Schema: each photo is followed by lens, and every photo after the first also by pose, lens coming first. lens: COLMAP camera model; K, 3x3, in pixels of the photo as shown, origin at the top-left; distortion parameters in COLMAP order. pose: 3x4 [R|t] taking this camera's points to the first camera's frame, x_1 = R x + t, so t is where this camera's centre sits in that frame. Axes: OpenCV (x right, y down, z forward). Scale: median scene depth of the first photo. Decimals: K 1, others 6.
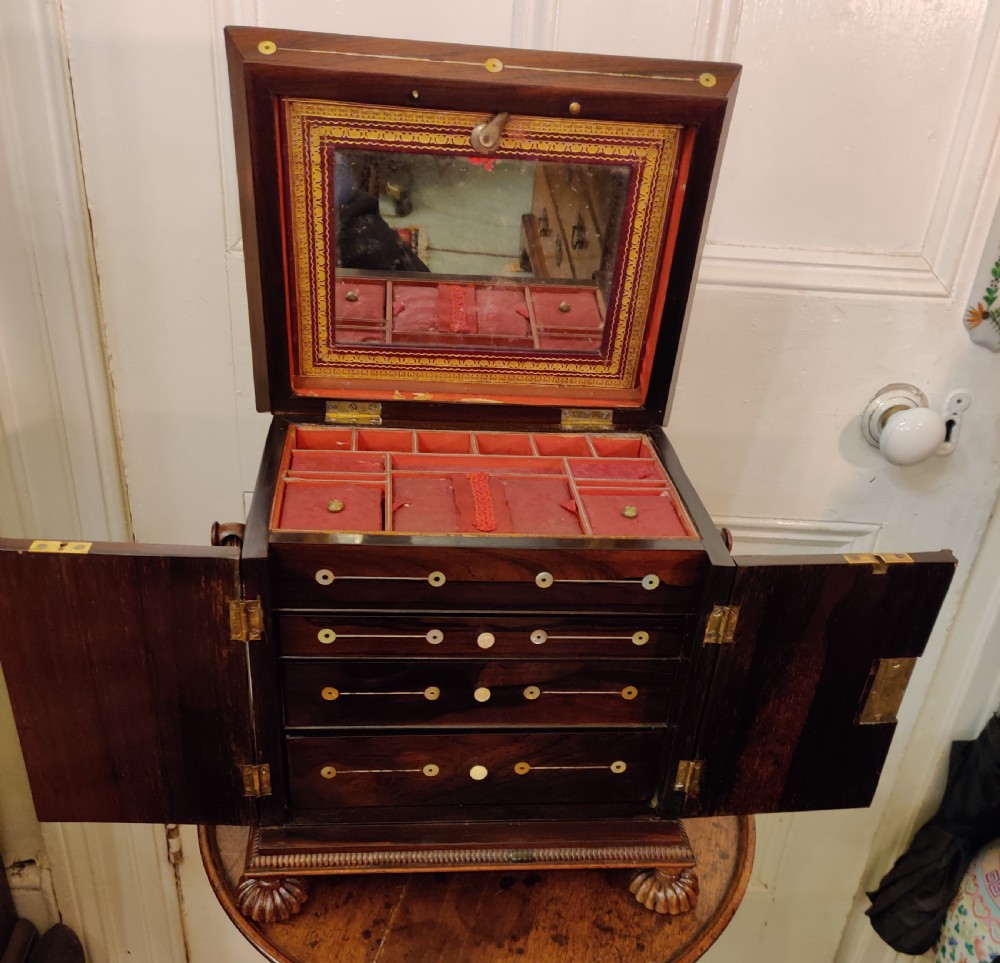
lens RADIAL K [[1026.7, 0, 504.1], [0, 1026.7, 603.5], [0, 0, 1]] dist [0.023176, 0.000000]
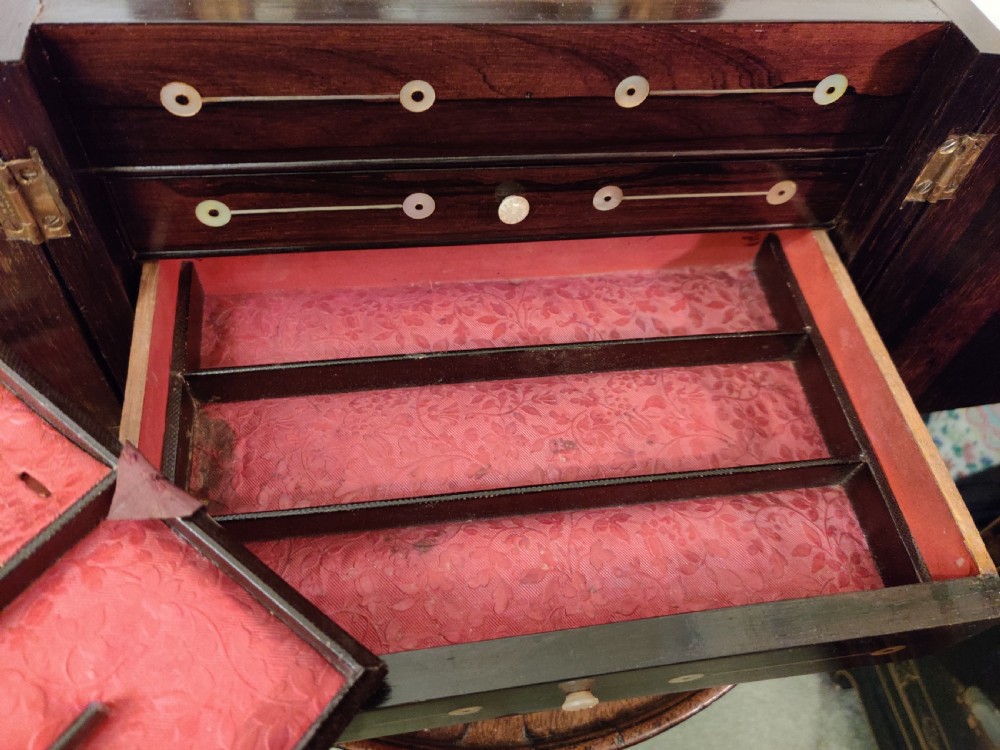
lens RADIAL K [[763.2, 0, 496.0], [0, 763.2, 357.2], [0, 0, 1]] dist [0.025813, -0.043203]
pose [[0.998448, -0.039917, 0.038840, -0.044120], [0.024577, 0.941581, 0.335888, -0.026255], [-0.049979, -0.334412, 0.941101, 0.566026]]
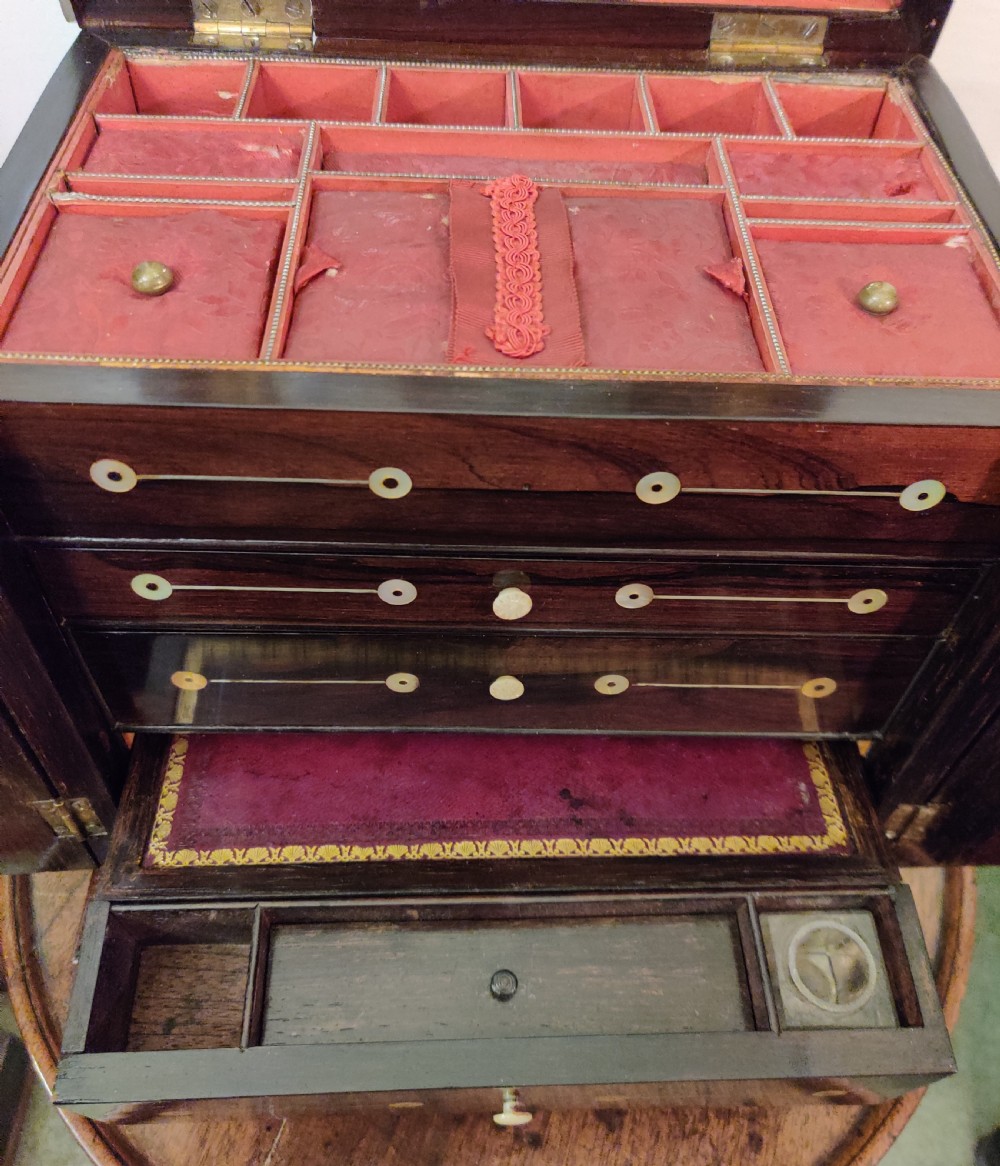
lens RADIAL K [[1023.0, 0, 501.6], [0, 1023.0, 598.5], [0, 0, 1]] dist [-0.003144, 0.000443]
pose [[0.996393, 0.044904, -0.072007, 0.008230], [-0.019283, 0.946136, 0.323196, -0.103338], [0.082641, -0.320642, 0.943589, 0.562411]]
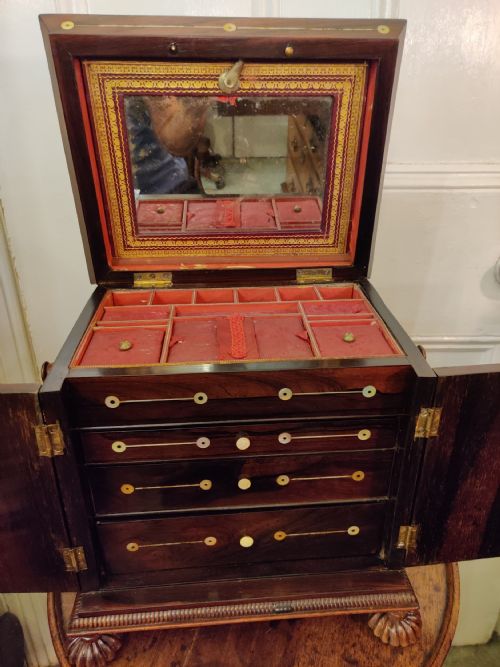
lens RADIAL K [[509.0, 0, 265.1], [0, 509.0, 329.9], [0, 0, 1]] dist [0.025813, -0.043203]
pose [[0.997748, -0.055067, -0.038298, 0.039801], [0.050593, 0.992719, -0.109317, -0.032342], [0.044038, 0.107133, 0.993269, 0.336923]]
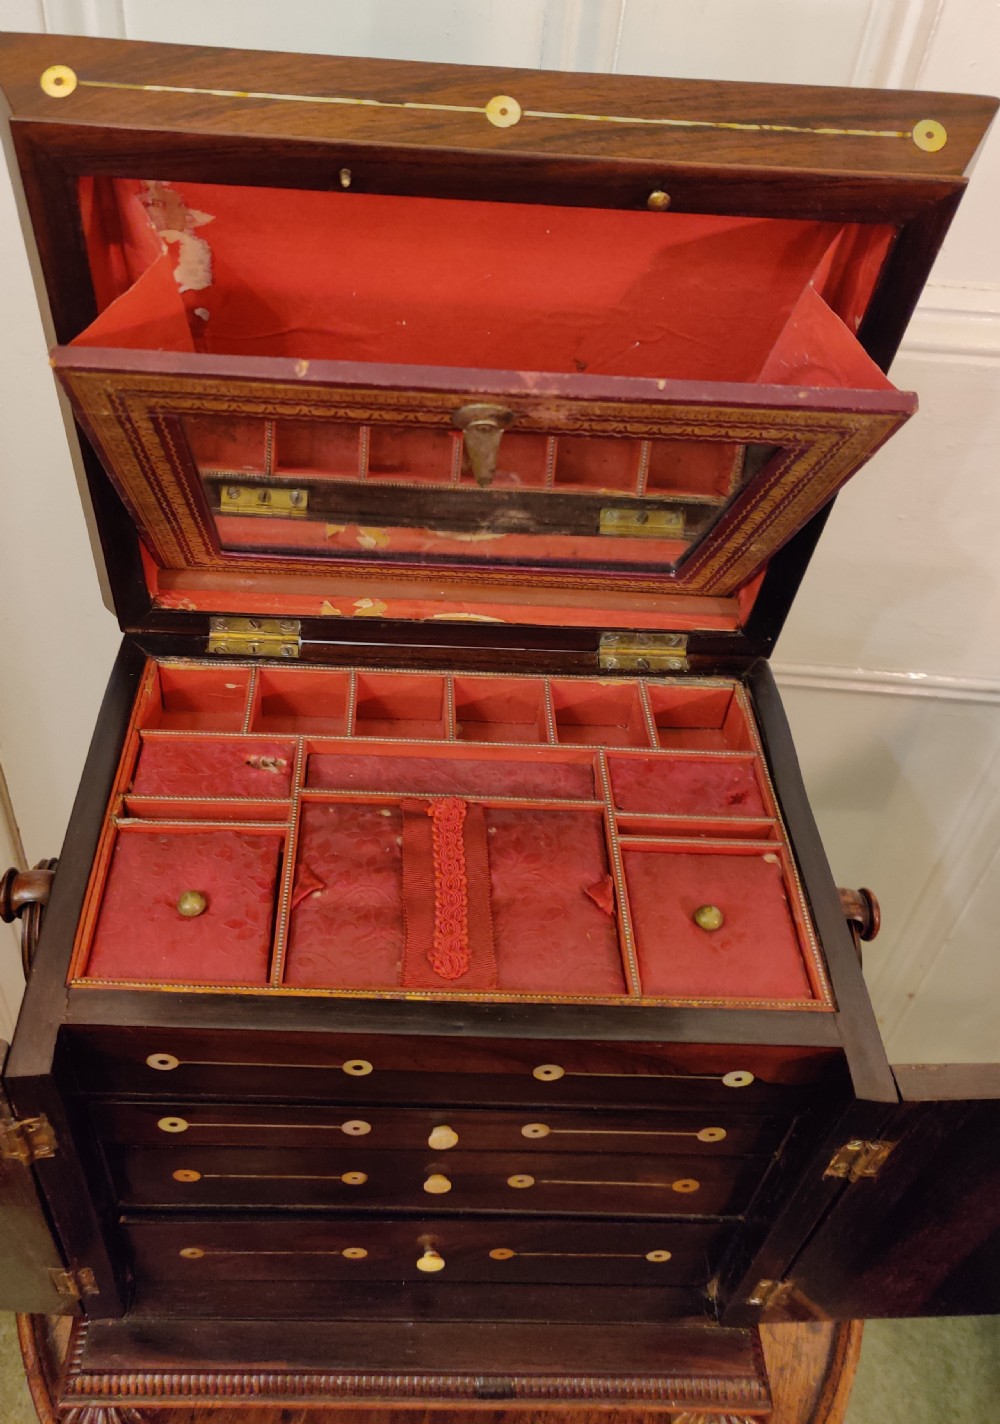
lens RADIAL K [[1186.1, 0, 438.0], [0, 1186.1, 624.1], [0, 0, 1]] dist [0.028662, -0.035597]
pose [[0.996086, 0.050618, -0.072459, 0.012661], [-0.038494, 0.986384, 0.159892, -0.345348], [0.079566, -0.156477, 0.984471, 0.362595]]
